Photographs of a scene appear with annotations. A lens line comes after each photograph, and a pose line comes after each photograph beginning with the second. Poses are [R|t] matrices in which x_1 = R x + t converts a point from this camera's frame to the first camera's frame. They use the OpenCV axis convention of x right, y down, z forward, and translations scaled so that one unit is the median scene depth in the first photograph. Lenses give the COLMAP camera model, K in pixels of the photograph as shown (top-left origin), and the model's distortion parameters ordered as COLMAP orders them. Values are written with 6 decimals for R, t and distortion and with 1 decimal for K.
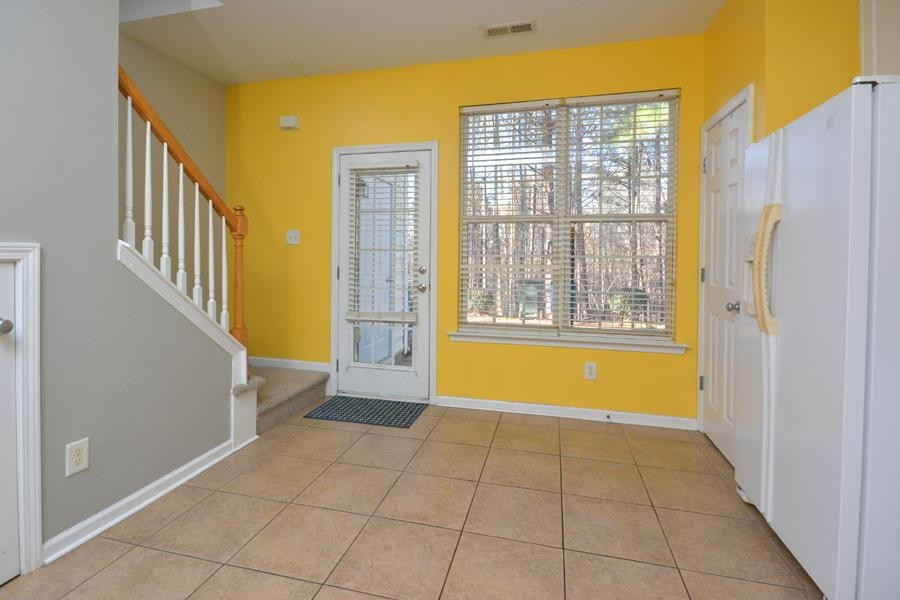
lens RADIAL K [[424.6, 0, 437.8], [0, 424.6, 261.1], [0, 0, 1]] dist [0.002606, 0.000279]
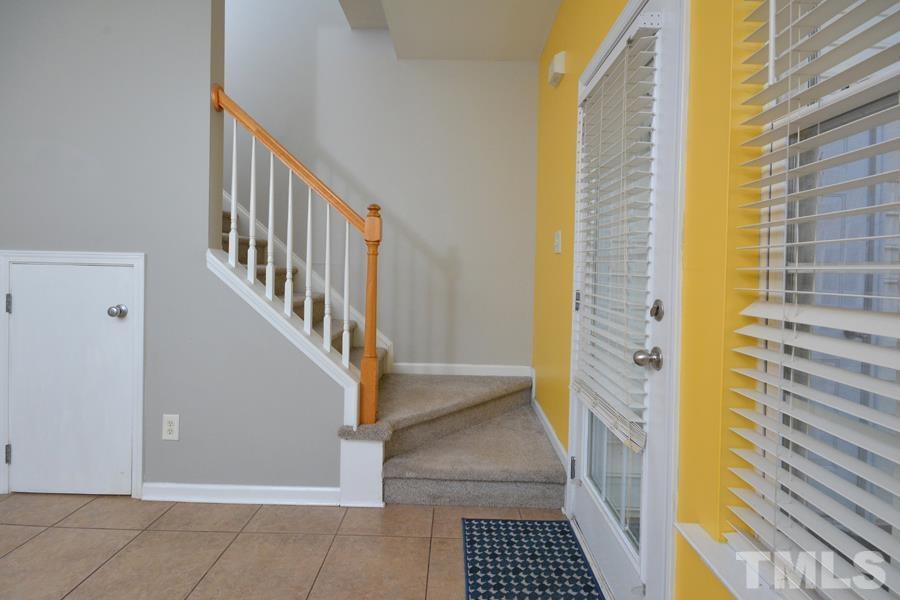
lens RADIAL K [[425.3, 0, 450.5], [0, 425.3, 268.9], [0, 0, 1]] dist [0.001356, 0.000016]
pose [[0.264744, 0.005196, -0.964305, 0.346083], [-0.031310, 0.999505, -0.003211, -0.009964], [0.963810, 0.031042, 0.264775, 0.926057]]
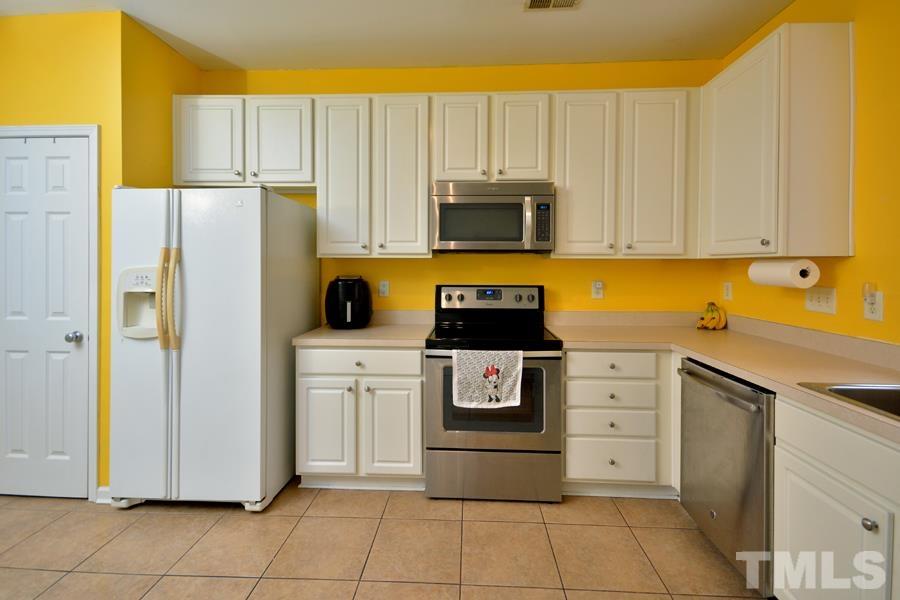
lens RADIAL K [[412.1, 0, 450.7], [0, 412.1, 267.3], [0, 0, 1]] dist [0.013913, -0.001432]
pose [[-0.202926, -0.010190, 0.979141, -0.385134], [0.006439, 0.999910, 0.011741, -0.056898], [-0.979173, 0.008687, -0.202842, 0.280424]]
